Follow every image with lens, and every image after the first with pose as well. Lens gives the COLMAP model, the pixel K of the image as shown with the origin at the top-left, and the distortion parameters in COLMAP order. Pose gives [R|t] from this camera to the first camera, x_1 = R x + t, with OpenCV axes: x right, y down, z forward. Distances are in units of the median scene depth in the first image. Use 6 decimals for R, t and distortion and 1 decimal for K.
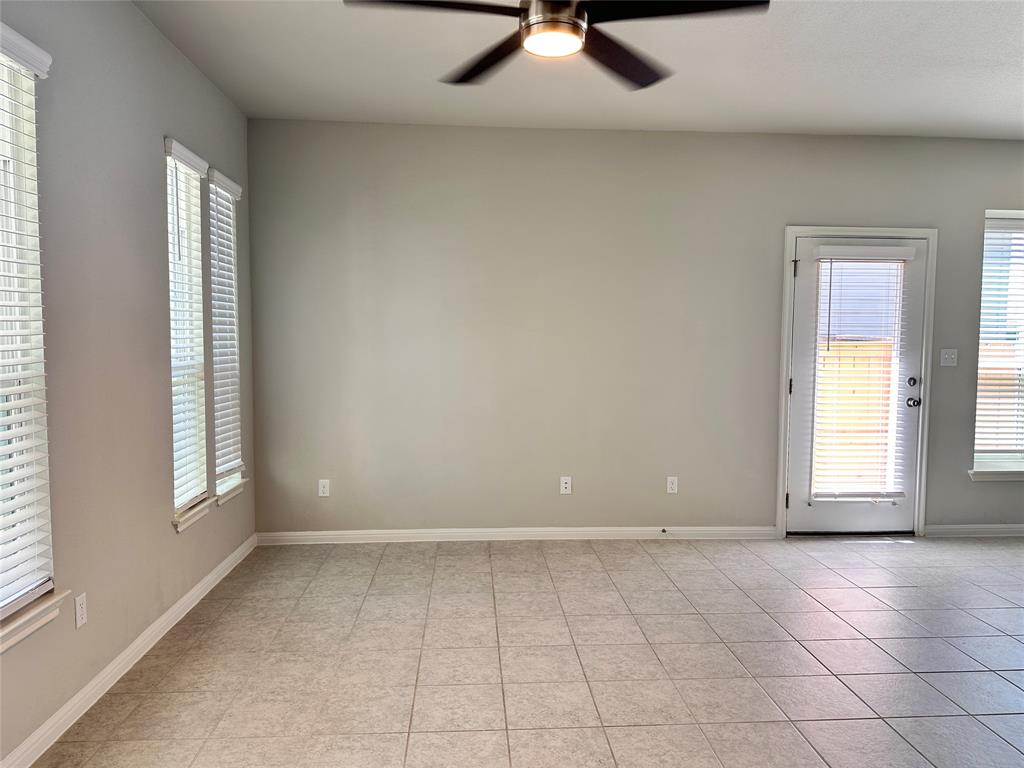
lens RADIAL K [[720.3, 0, 514.2], [0, 720.3, 390.0], [0, 0, 1]] dist [0.053463, -0.056034]
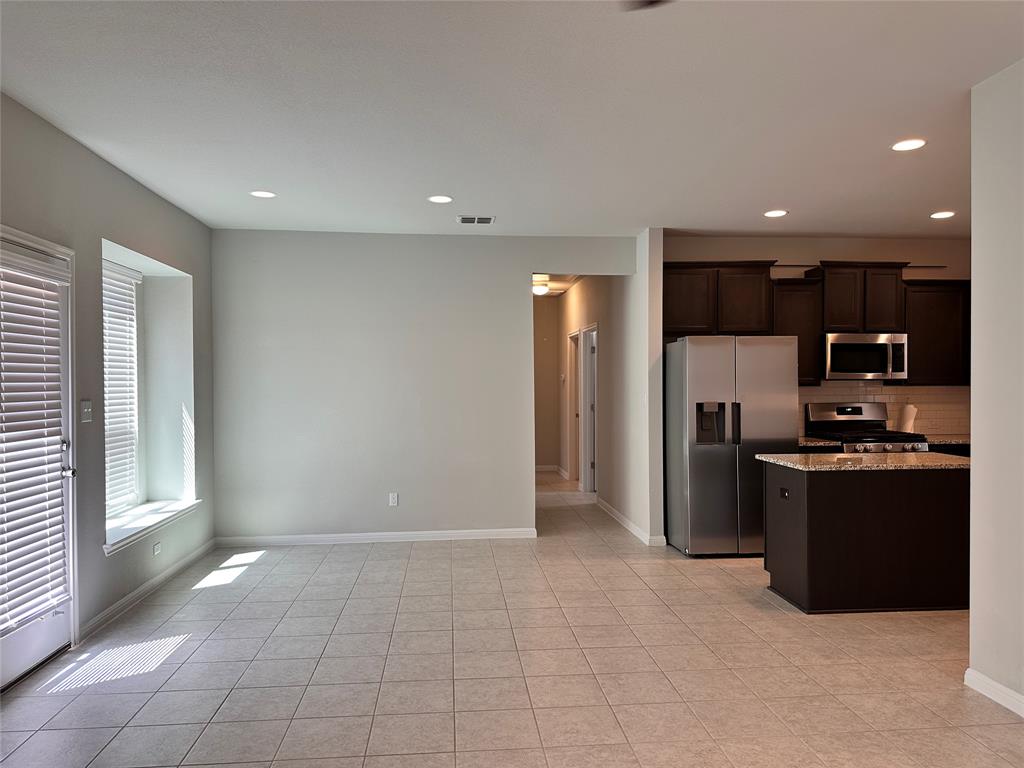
lens RADIAL K [[720.3, 0, 511.3], [0, 720.3, 383.1], [0, 0, 1]] dist [0.053463, -0.056034]
pose [[-0.024874, -0.008346, 0.999656, -0.227013], [0.070356, 0.997471, 0.010079, -0.052962], [-0.997212, 0.070583, -0.024224, 0.546290]]
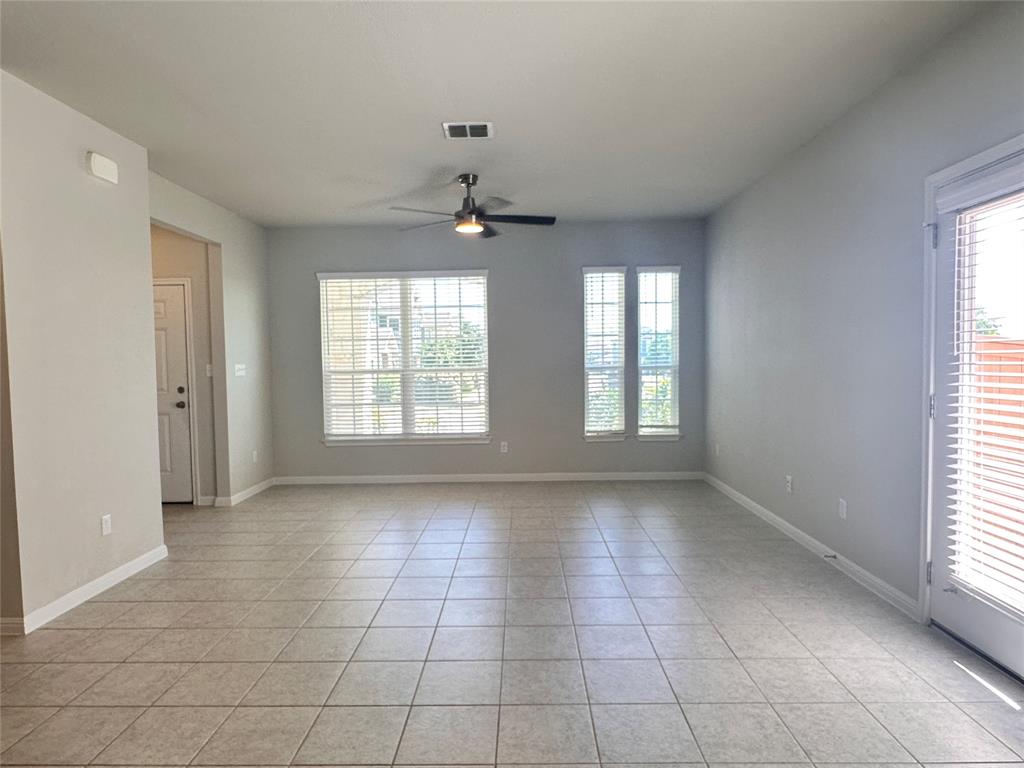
lens RADIAL K [[603.5, 0, 510.4], [0, 603.5, 390.1], [0, 0, 1]] dist [0.003445, 0.001291]
pose [[-0.085690, 0.045909, -0.995264, 0.973710], [-0.047919, 0.997592, 0.050142, -0.031064], [0.995169, 0.051989, -0.083284, 0.642350]]
